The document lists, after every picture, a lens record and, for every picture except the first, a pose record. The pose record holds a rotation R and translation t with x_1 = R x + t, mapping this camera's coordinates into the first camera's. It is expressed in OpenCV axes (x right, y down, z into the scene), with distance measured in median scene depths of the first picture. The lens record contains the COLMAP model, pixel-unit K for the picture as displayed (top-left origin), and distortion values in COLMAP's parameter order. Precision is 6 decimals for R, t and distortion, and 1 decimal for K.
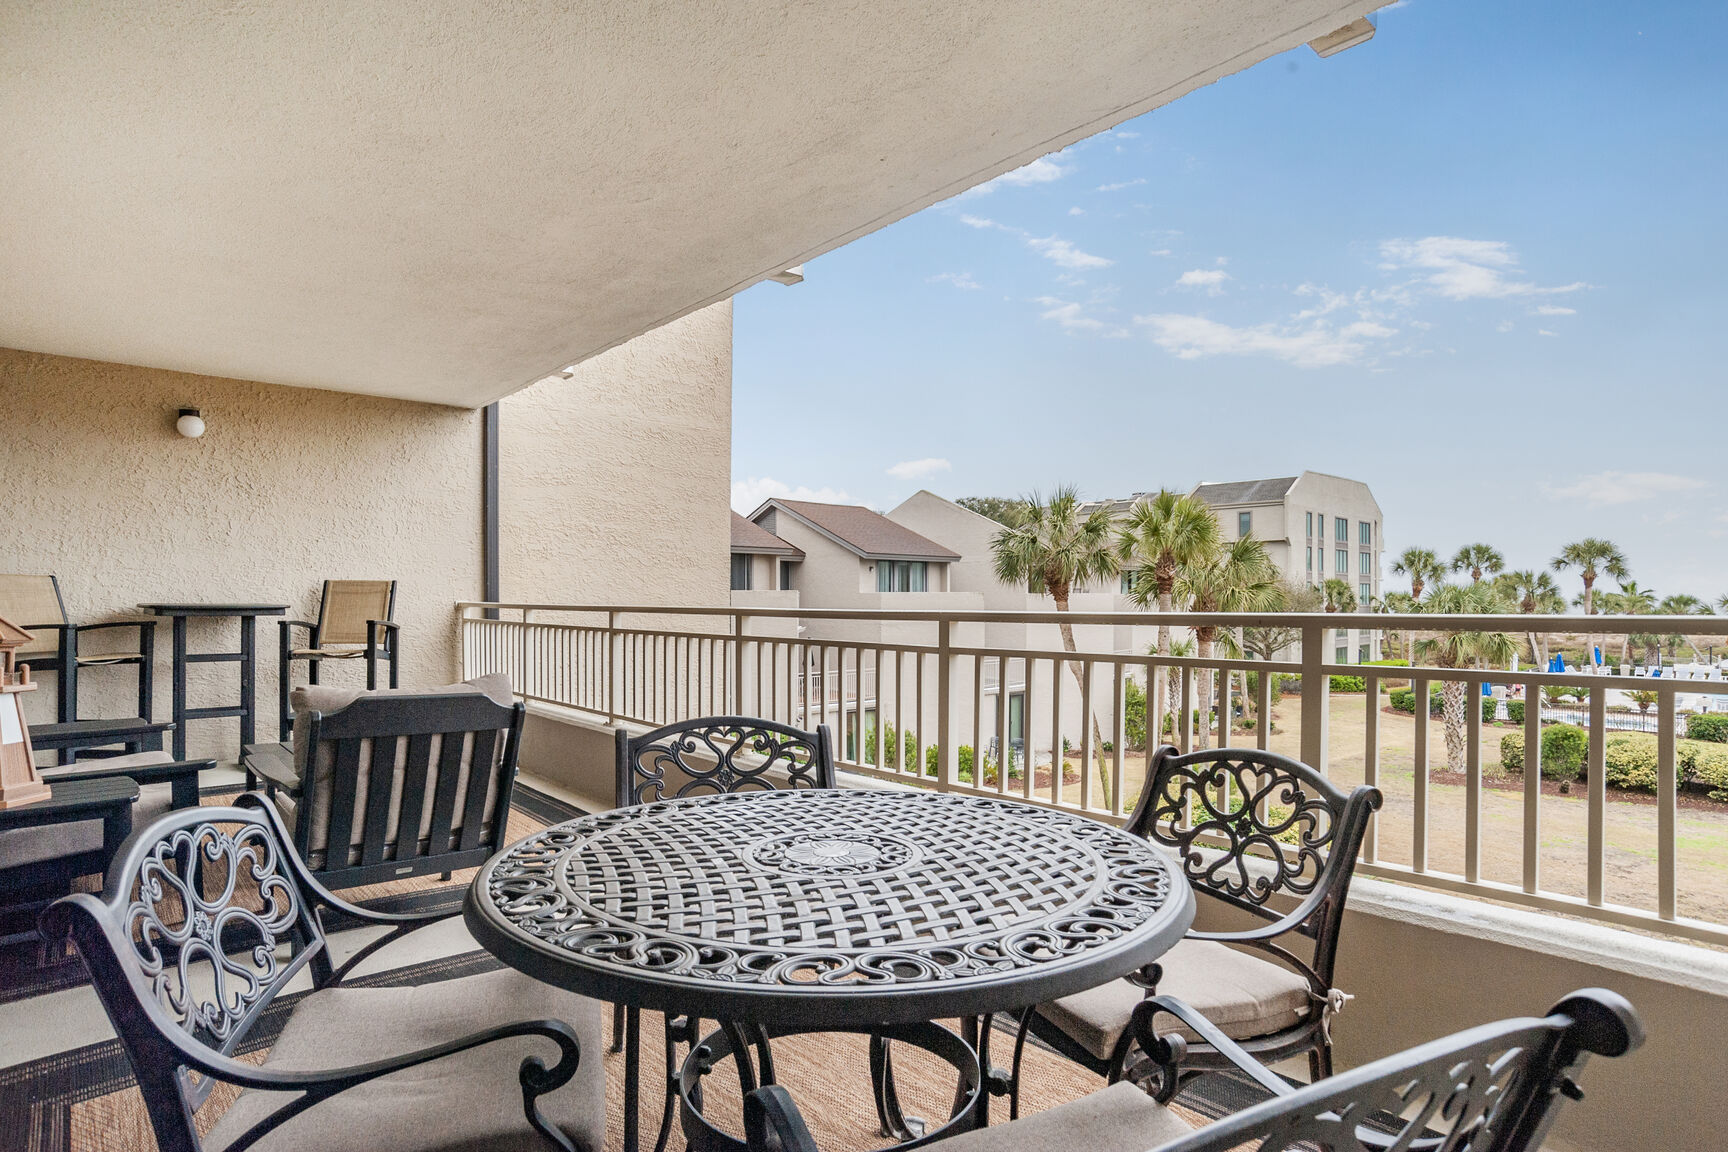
lens RADIAL K [[897.7, 0, 851.5], [0, 897.7, 605.6], [0, 0, 1]] dist [-0.082414, 0.053055]
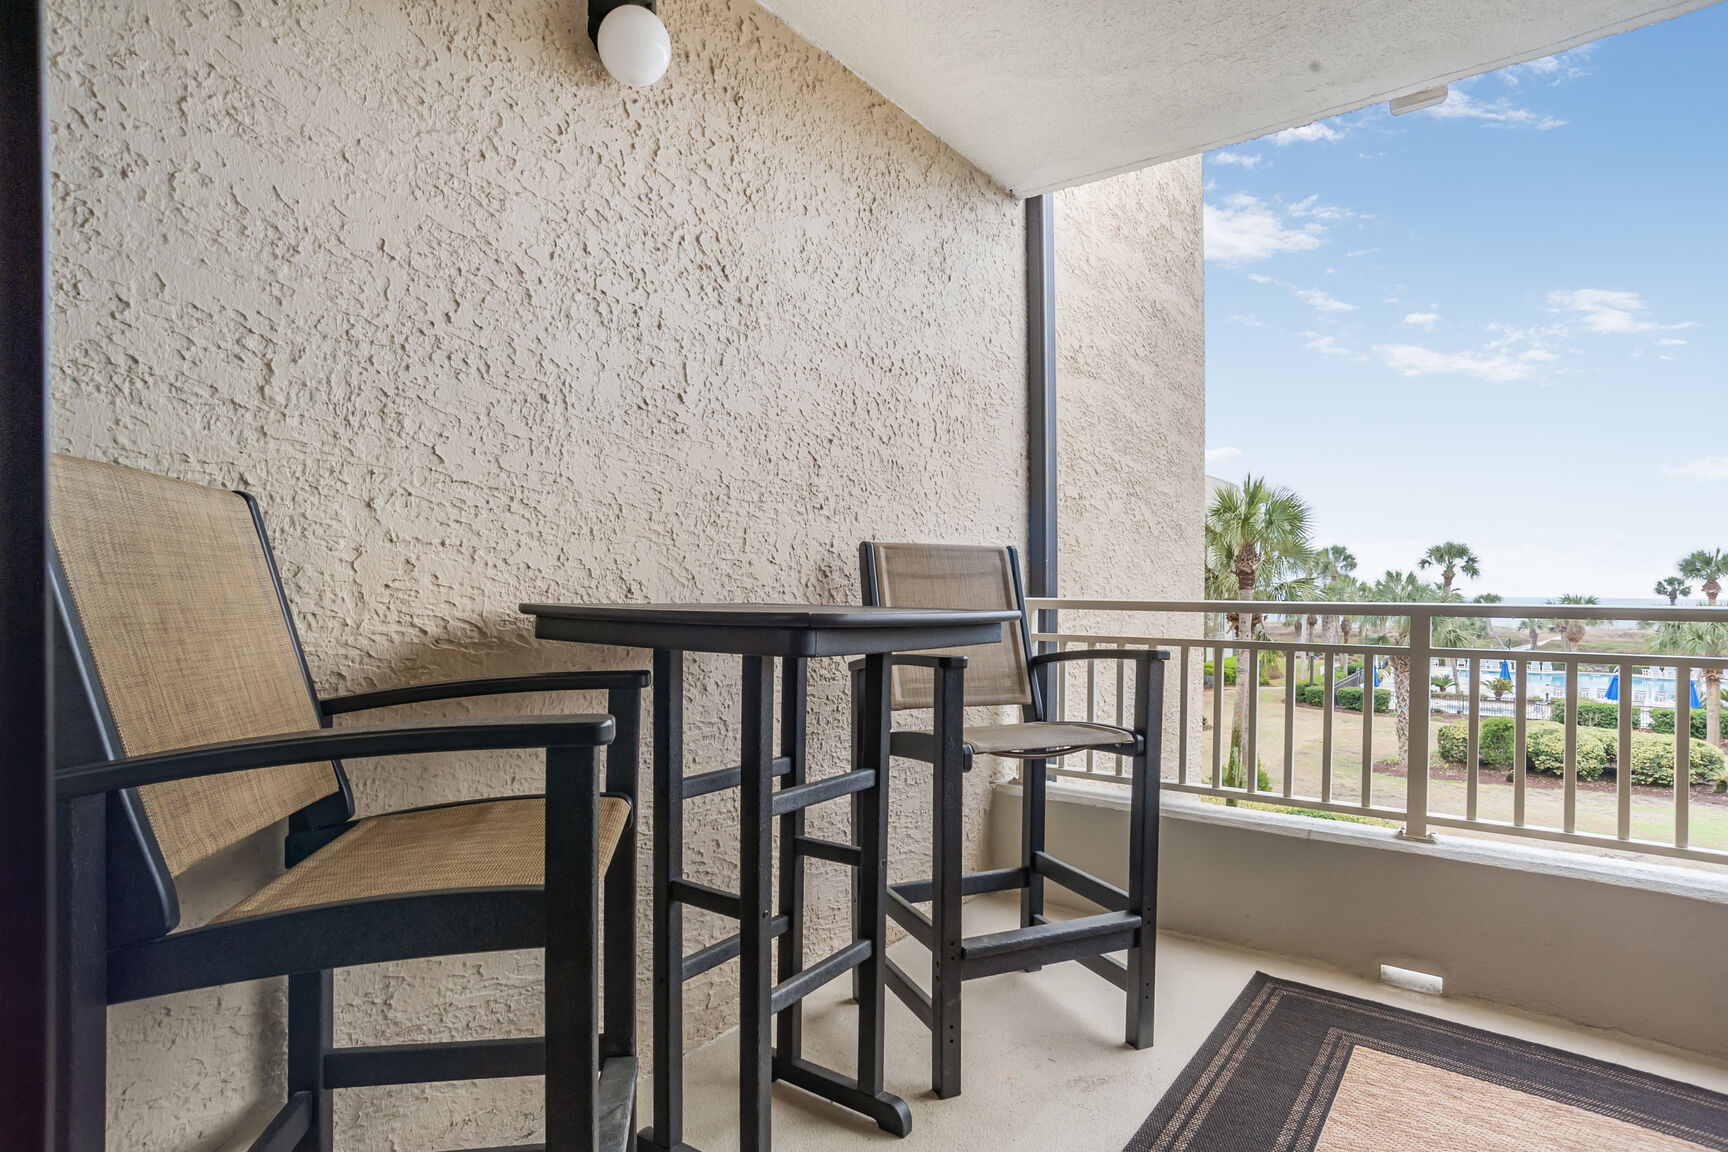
lens RADIAL K [[889.6, 0, 864.0], [0, 889.6, 597.8], [0, 0, 1]] dist [-0.082927, 0.050654]
pose [[0.982120, 0.001582, 0.188247, -0.565064], [-0.000810, 0.999991, -0.004179, -0.002508], [-0.188252, 0.003952, 0.982113, 0.517593]]
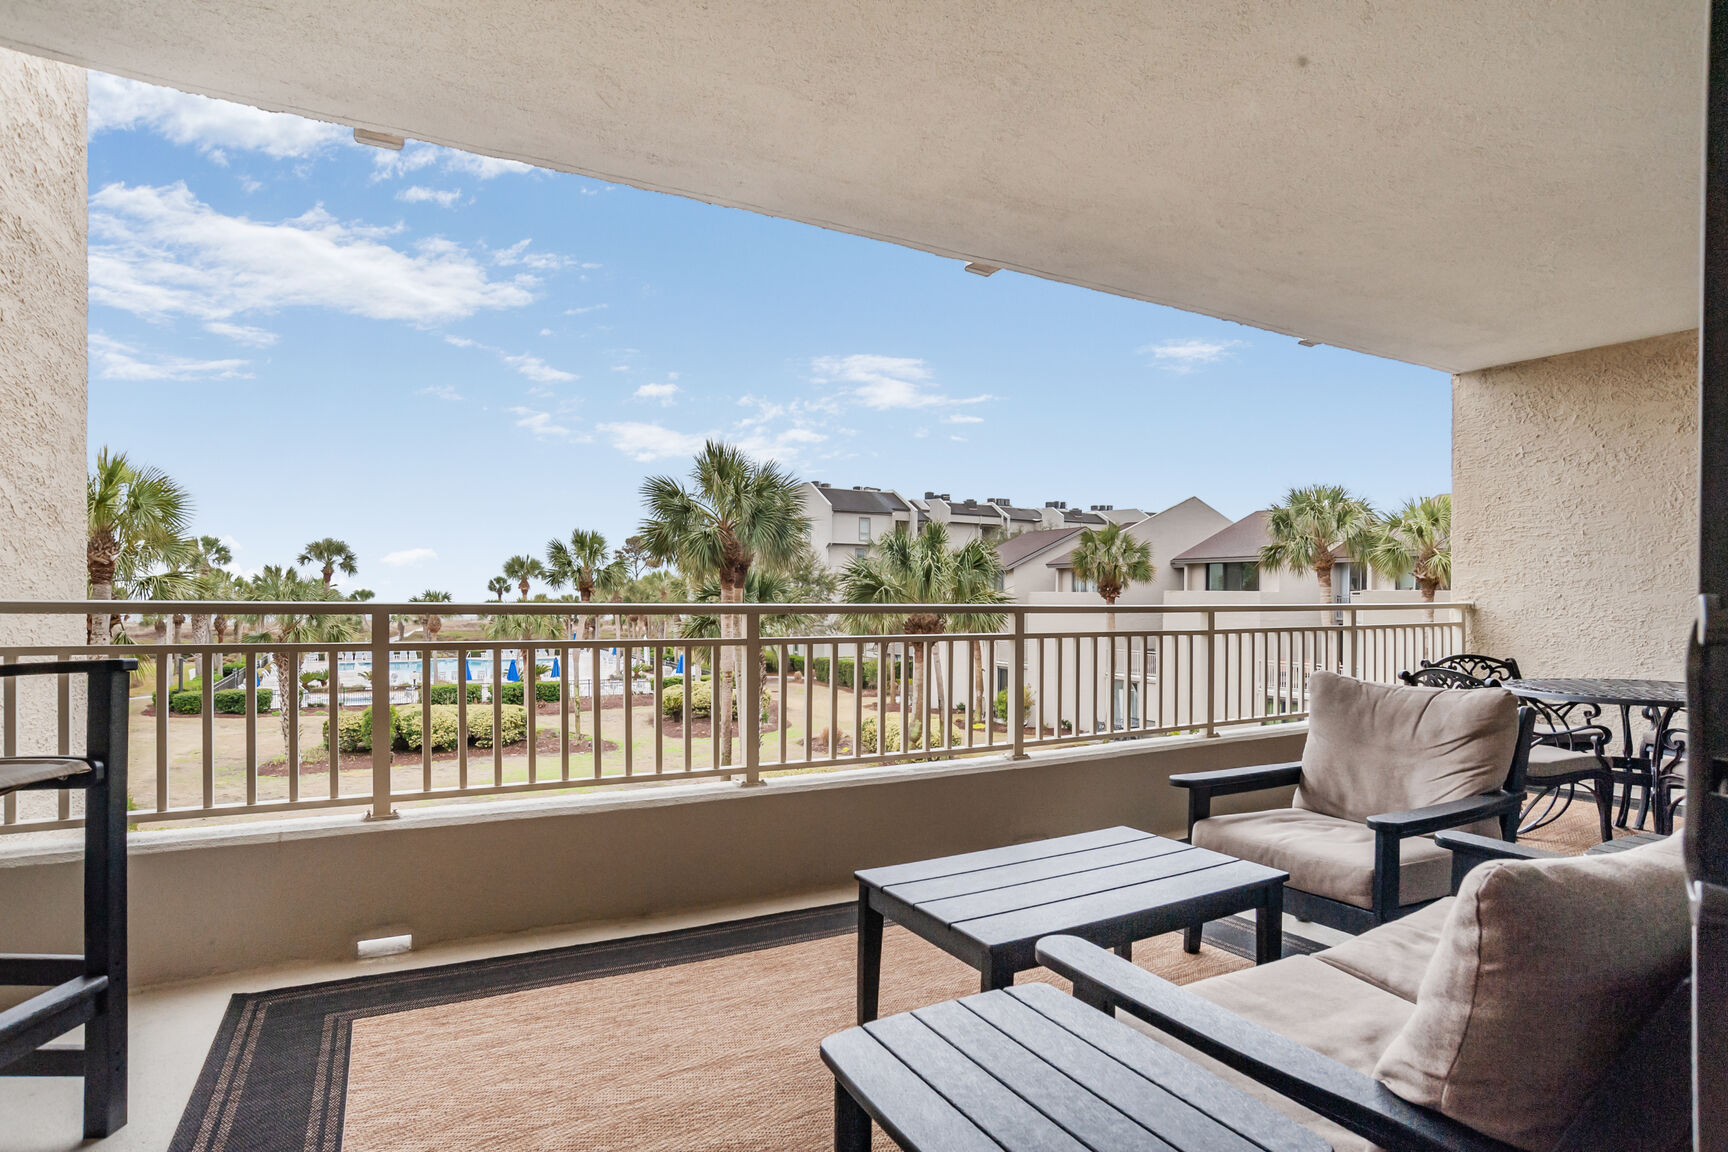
lens RADIAL K [[906.6, 0, 845.0], [0, 906.6, 583.6], [0, 0, 1]] dist [-0.084177, 0.054091]
pose [[0.250678, 0.012307, 0.967992, -0.629297], [0.003306, 0.999902, -0.013569, -0.005095], [-0.968065, 0.006602, 0.250613, 0.524282]]
